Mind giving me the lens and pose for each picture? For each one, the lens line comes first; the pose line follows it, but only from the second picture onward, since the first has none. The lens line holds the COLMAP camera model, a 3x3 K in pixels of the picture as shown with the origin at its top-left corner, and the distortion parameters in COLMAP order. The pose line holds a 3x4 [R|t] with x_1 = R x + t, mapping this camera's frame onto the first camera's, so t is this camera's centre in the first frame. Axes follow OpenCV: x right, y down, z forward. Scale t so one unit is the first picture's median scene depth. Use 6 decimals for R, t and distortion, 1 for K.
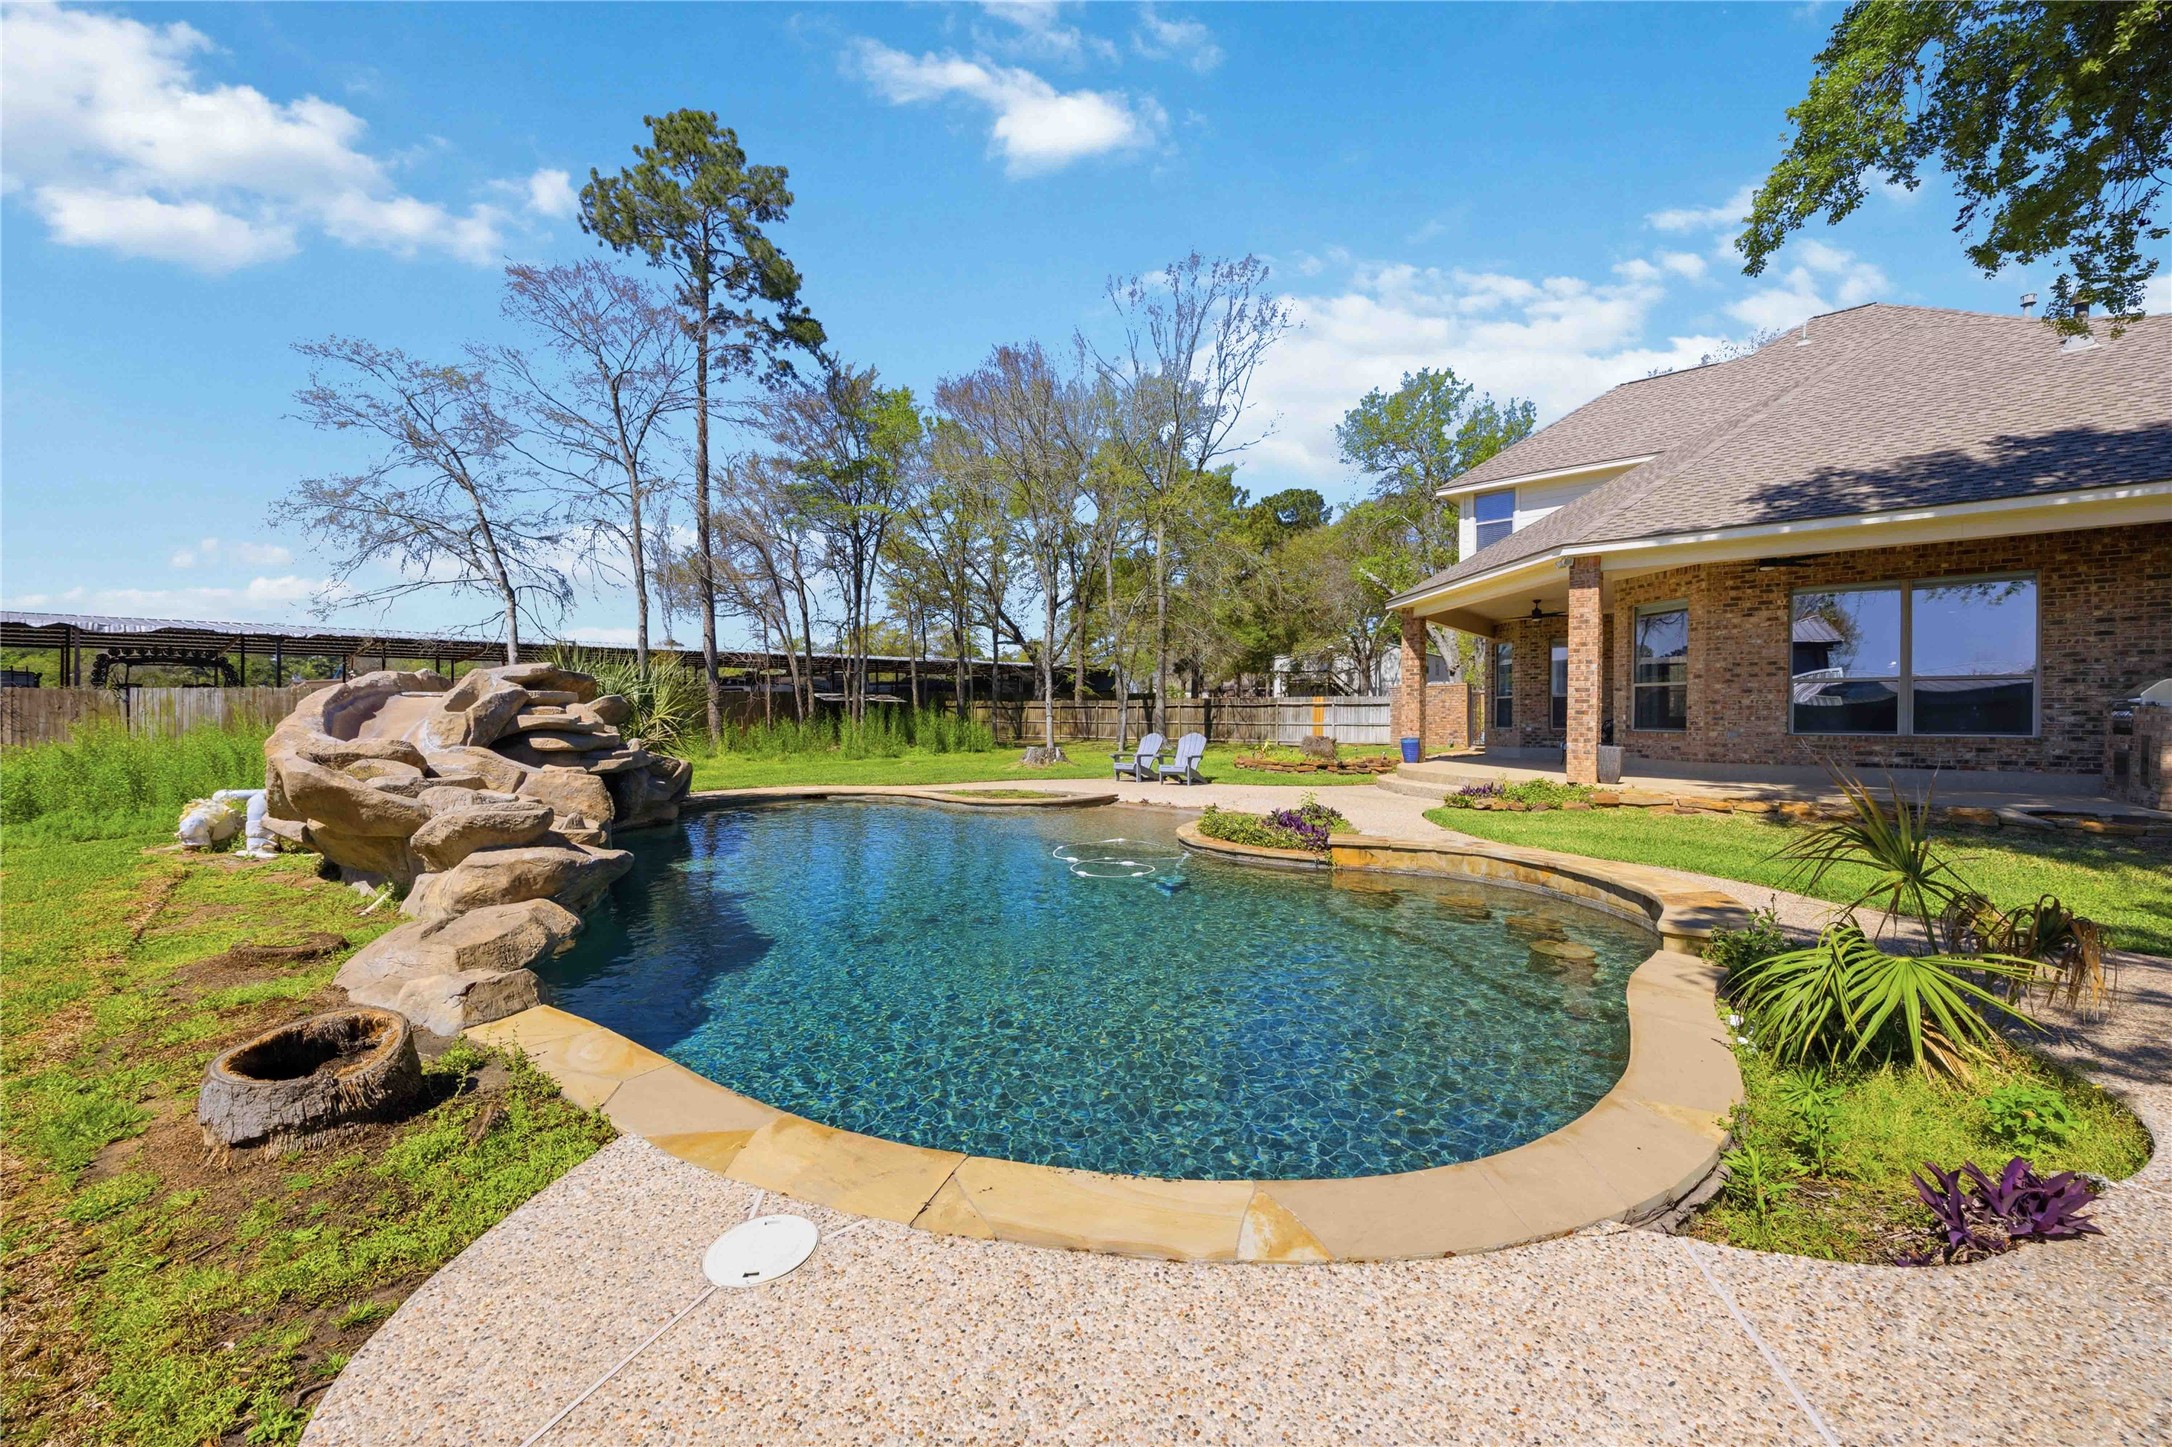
lens RADIAL K [[850.3, 0, 1071.1], [0, 850.3, 723.5], [0, 0, 1]] dist [-0.001166, 0.000758]
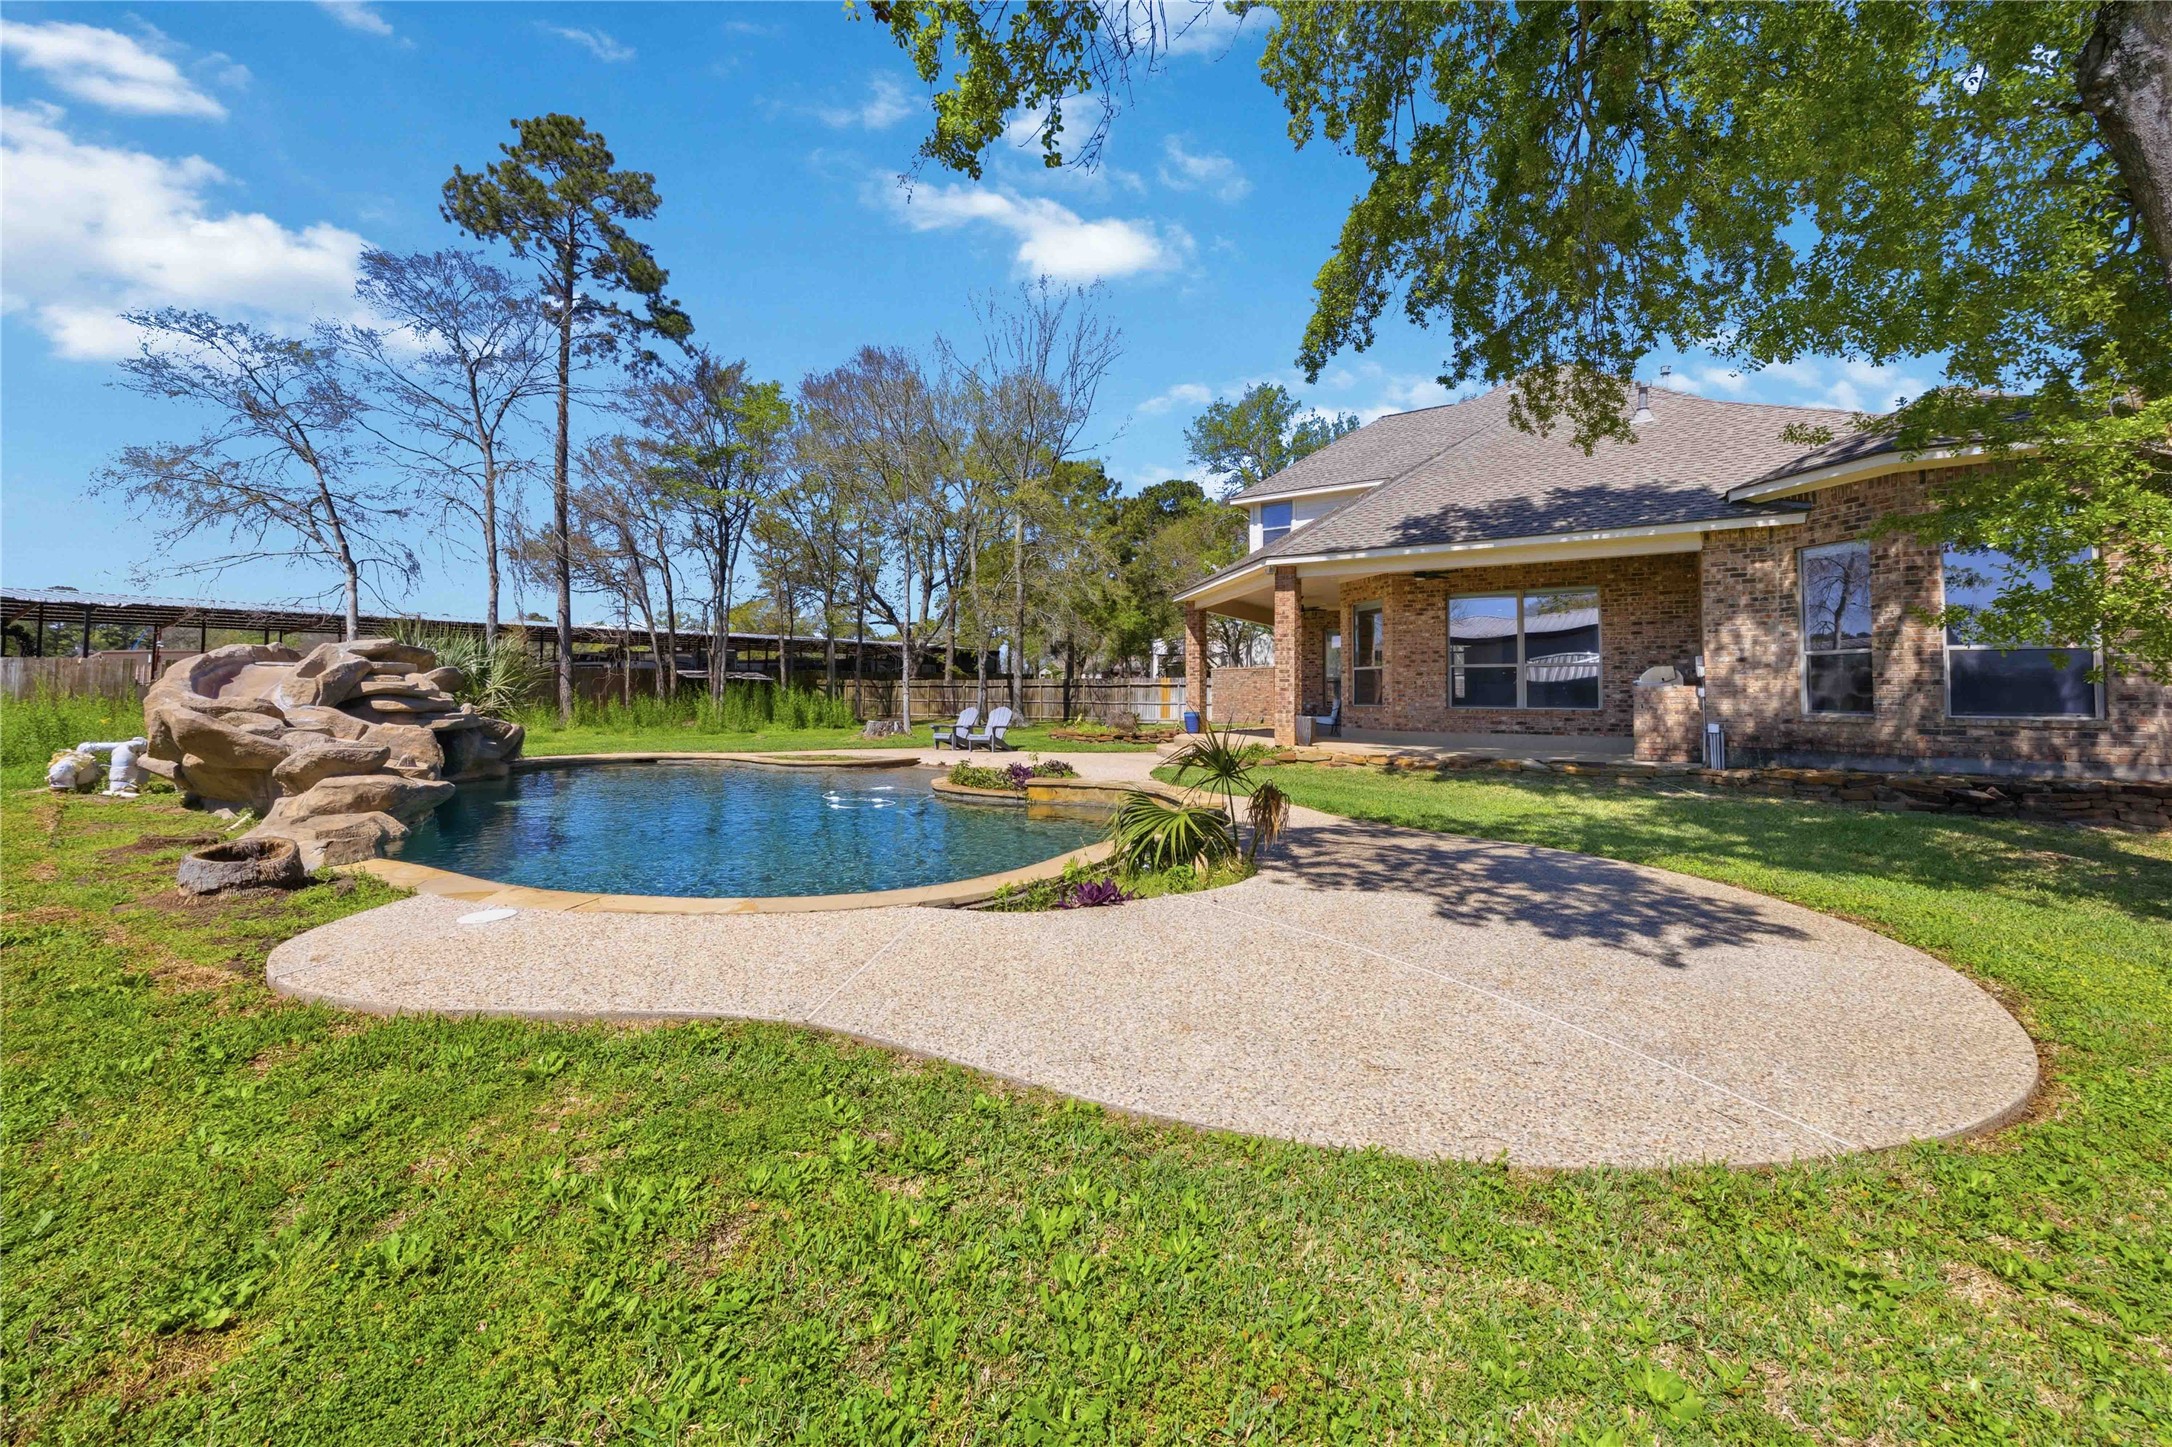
lens RADIAL K [[850.3, 0, 1067.1], [0, 850.3, 666.2], [0, 0, 1]] dist [-0.001166, 0.000758]
pose [[0.992525, 0.010479, 0.121593, 0.084379], [-0.005013, 0.998967, -0.045175, 0.007396], [-0.121940, 0.044228, 0.991552, -0.137199]]
